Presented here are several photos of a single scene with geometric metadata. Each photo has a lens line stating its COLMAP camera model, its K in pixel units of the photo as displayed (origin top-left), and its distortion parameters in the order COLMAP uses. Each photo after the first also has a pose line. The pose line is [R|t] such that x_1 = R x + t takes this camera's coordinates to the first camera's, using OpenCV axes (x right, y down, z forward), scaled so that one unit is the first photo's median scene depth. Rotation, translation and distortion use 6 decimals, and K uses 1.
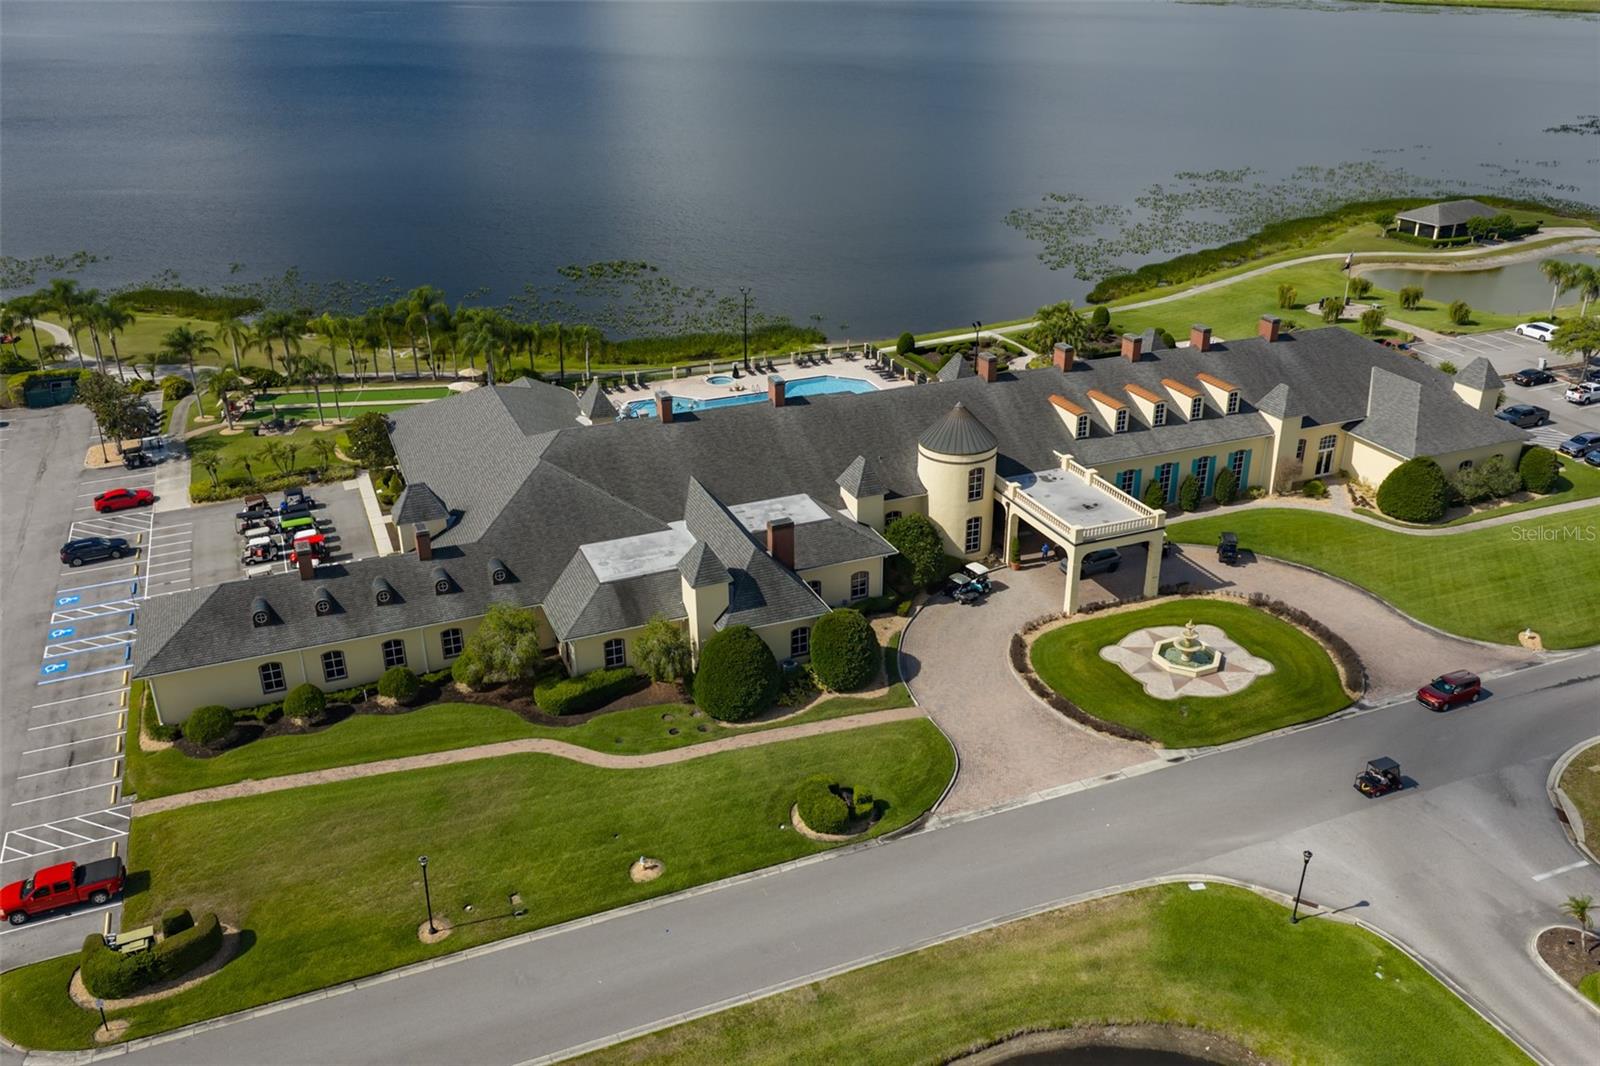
lens RADIAL K [[1322.2, 0, 800.0], [0, 1322.2, 533.0], [0, 0, 1]] dist [0.019405, -0.034570]
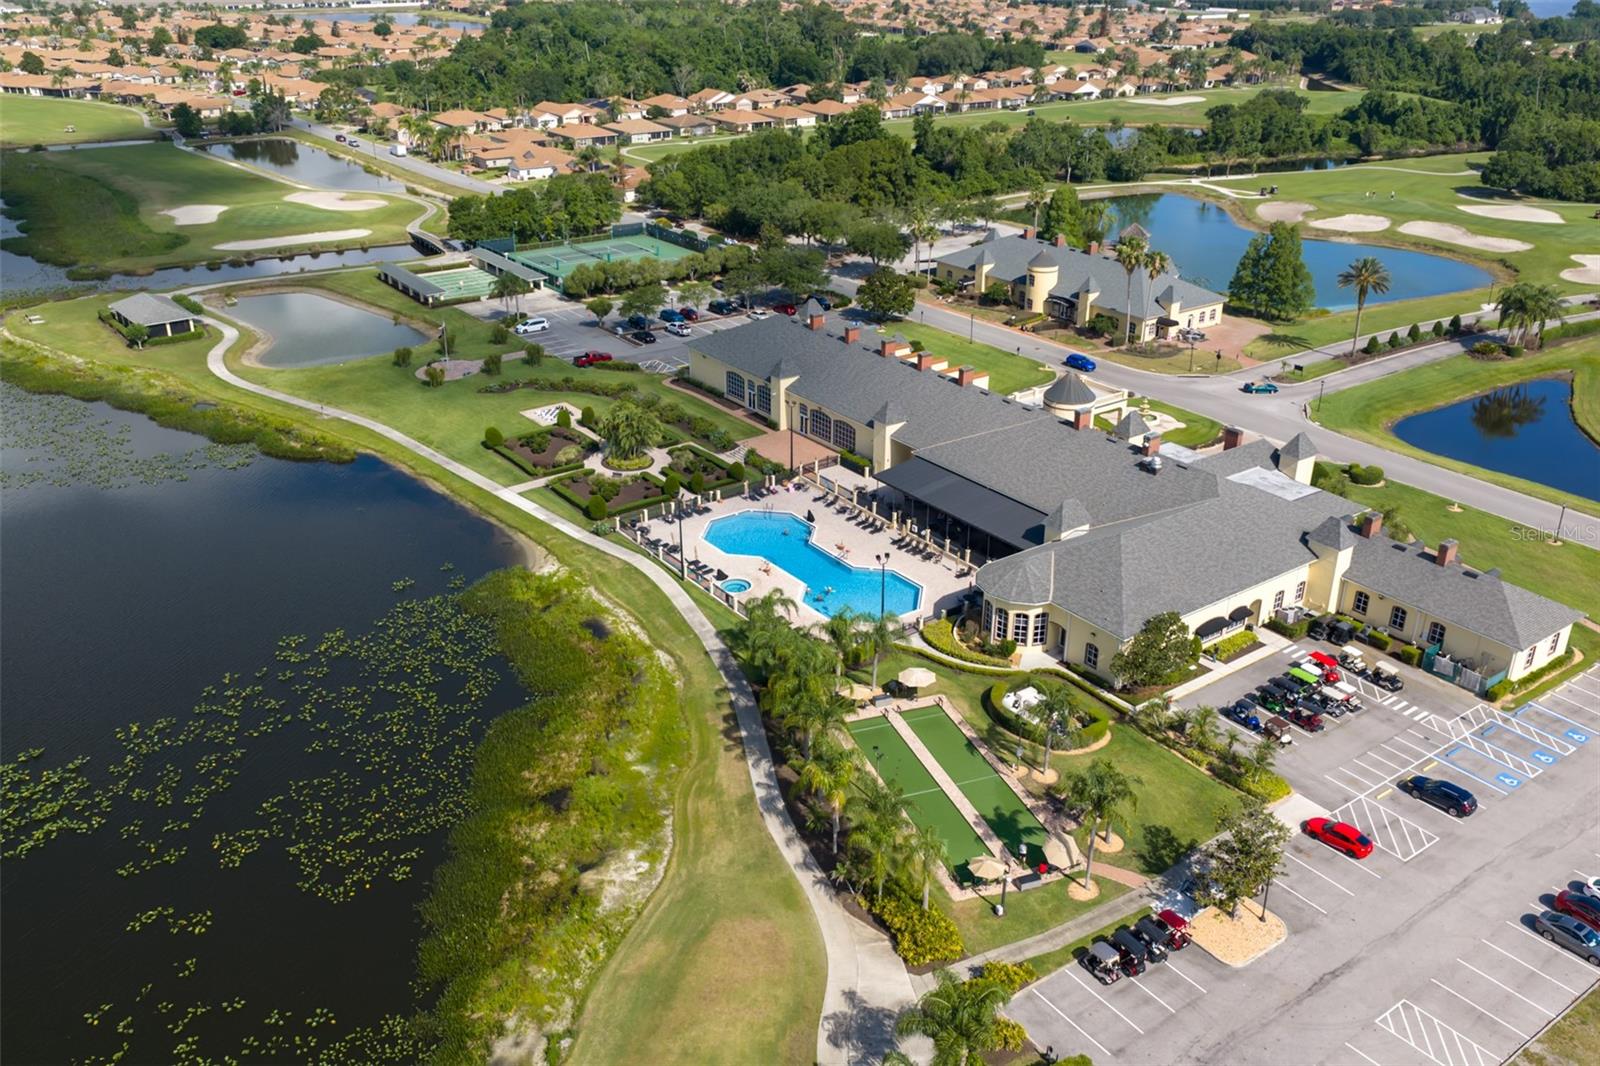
lens RADIAL K [[1322.2, 0, 800.0], [0, 1322.2, 533.0], [0, 0, 1]] dist [0.019405, -0.034570]
pose [[-0.240571, -0.396020, 0.886168, -1.253410], [0.401584, 0.790566, 0.462316, -0.794997], [-0.883660, 0.467091, -0.031152, 1.426608]]
